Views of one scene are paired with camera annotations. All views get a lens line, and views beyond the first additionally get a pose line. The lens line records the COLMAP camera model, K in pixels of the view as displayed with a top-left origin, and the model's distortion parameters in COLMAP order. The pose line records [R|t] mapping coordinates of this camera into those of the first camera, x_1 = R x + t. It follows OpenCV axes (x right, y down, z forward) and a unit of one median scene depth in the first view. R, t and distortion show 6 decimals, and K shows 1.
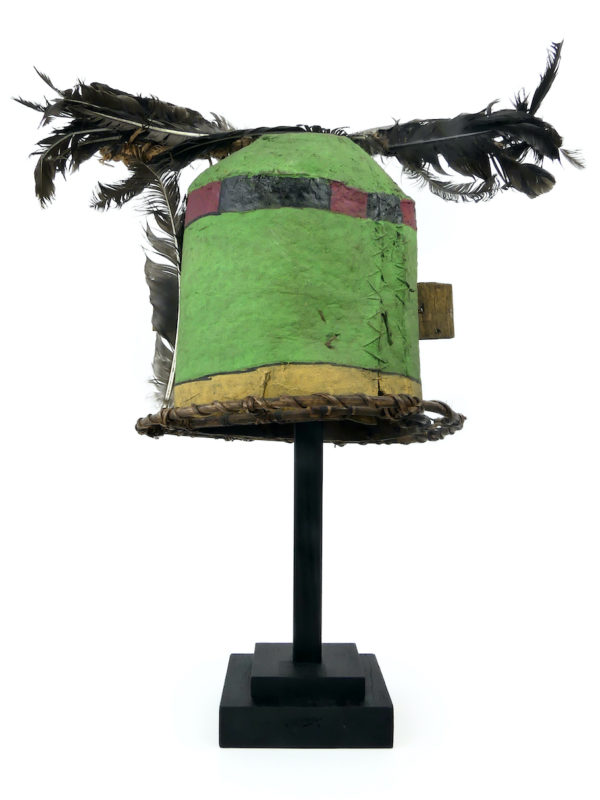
lens RADIAL K [[708.8, 0, 300.0], [0, 708.8, 400.0], [0, 0, 1]] dist [-0.004529, 0.000591]
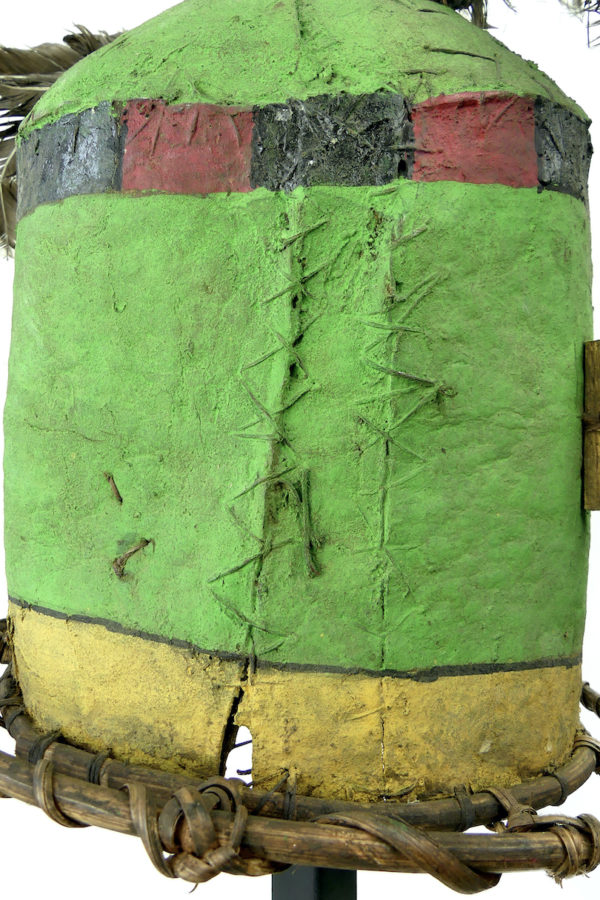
lens RADIAL K [[697.7, 0, 300.0], [0, 697.7, 450.0], [0, 0, 1]] dist [0.001826, -0.001346]
pose [[0.738794, 0.058389, -0.671397, 0.343881], [-0.009494, 0.997043, 0.076262, -0.164535], [0.673865, -0.049968, 0.737163, 0.788906]]
